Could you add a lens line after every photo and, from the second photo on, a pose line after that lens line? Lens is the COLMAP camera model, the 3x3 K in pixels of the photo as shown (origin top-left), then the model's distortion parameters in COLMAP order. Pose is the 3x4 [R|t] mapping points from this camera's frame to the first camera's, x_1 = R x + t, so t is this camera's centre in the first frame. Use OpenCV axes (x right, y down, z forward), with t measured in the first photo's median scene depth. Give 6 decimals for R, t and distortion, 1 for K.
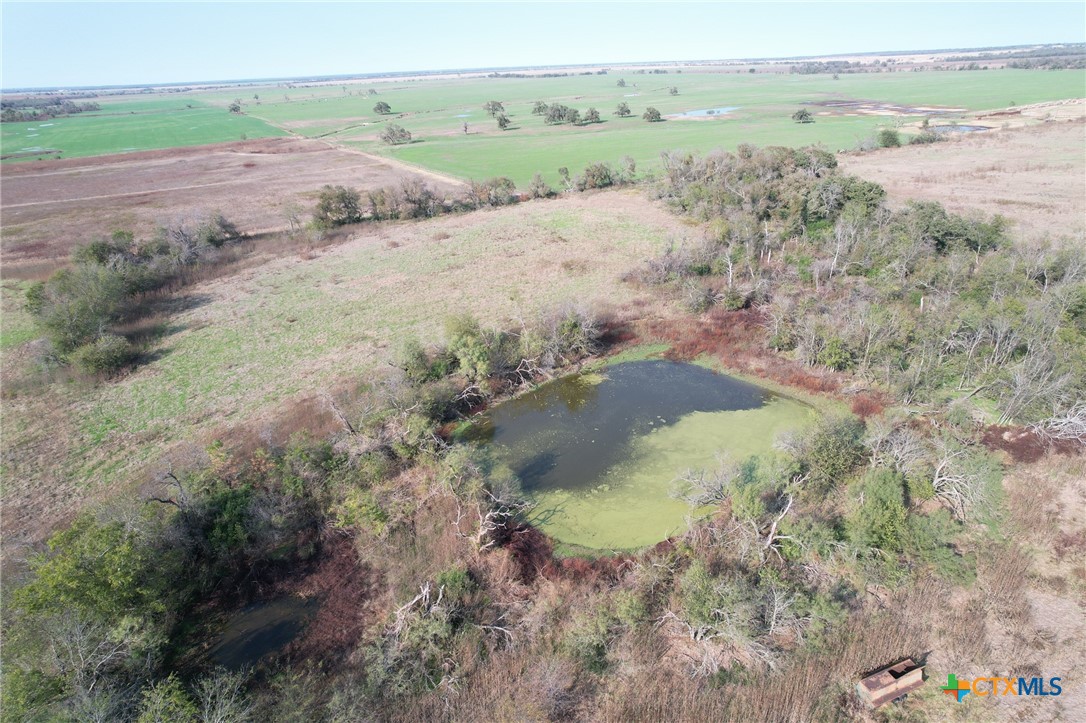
lens RADIAL K [[702.1, 0, 543.0], [0, 702.1, 361.5], [0, 0, 1]] dist [-0.082771, 0.082775]
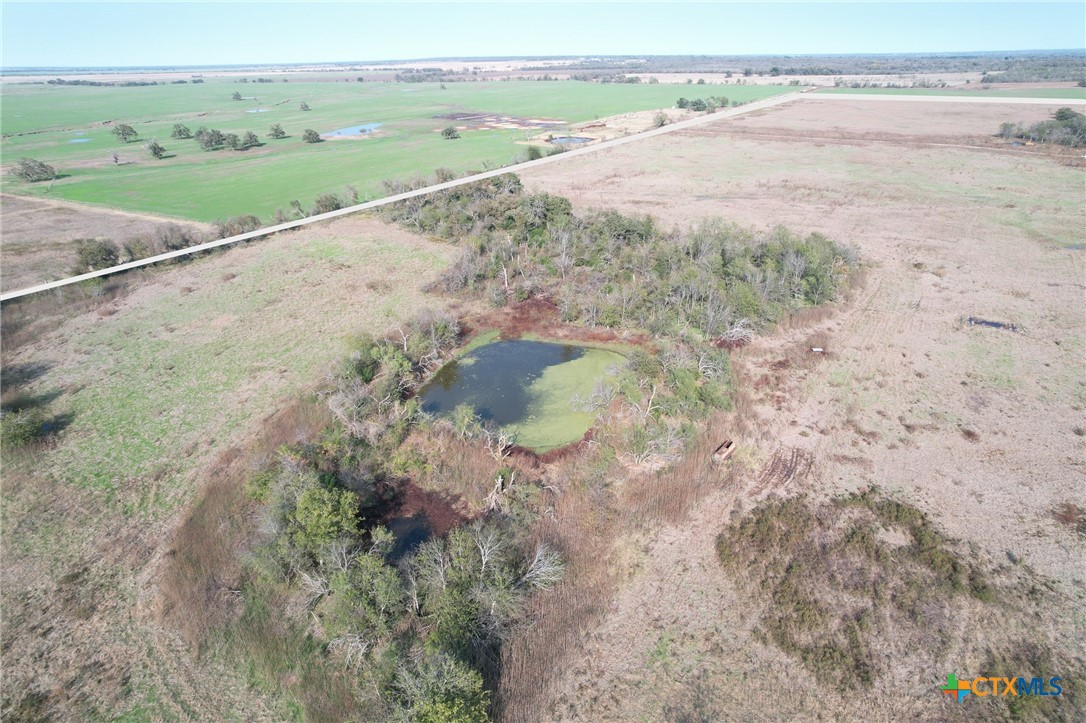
lens RADIAL K [[702.1, 0, 543.0], [0, 702.1, 361.5], [0, 0, 1]] dist [-0.082771, 0.082775]
pose [[0.861306, -0.183195, 0.473910, -0.319953], [0.184678, 0.981819, 0.043892, -0.006091], [-0.473334, 0.049716, 0.879479, -0.222861]]
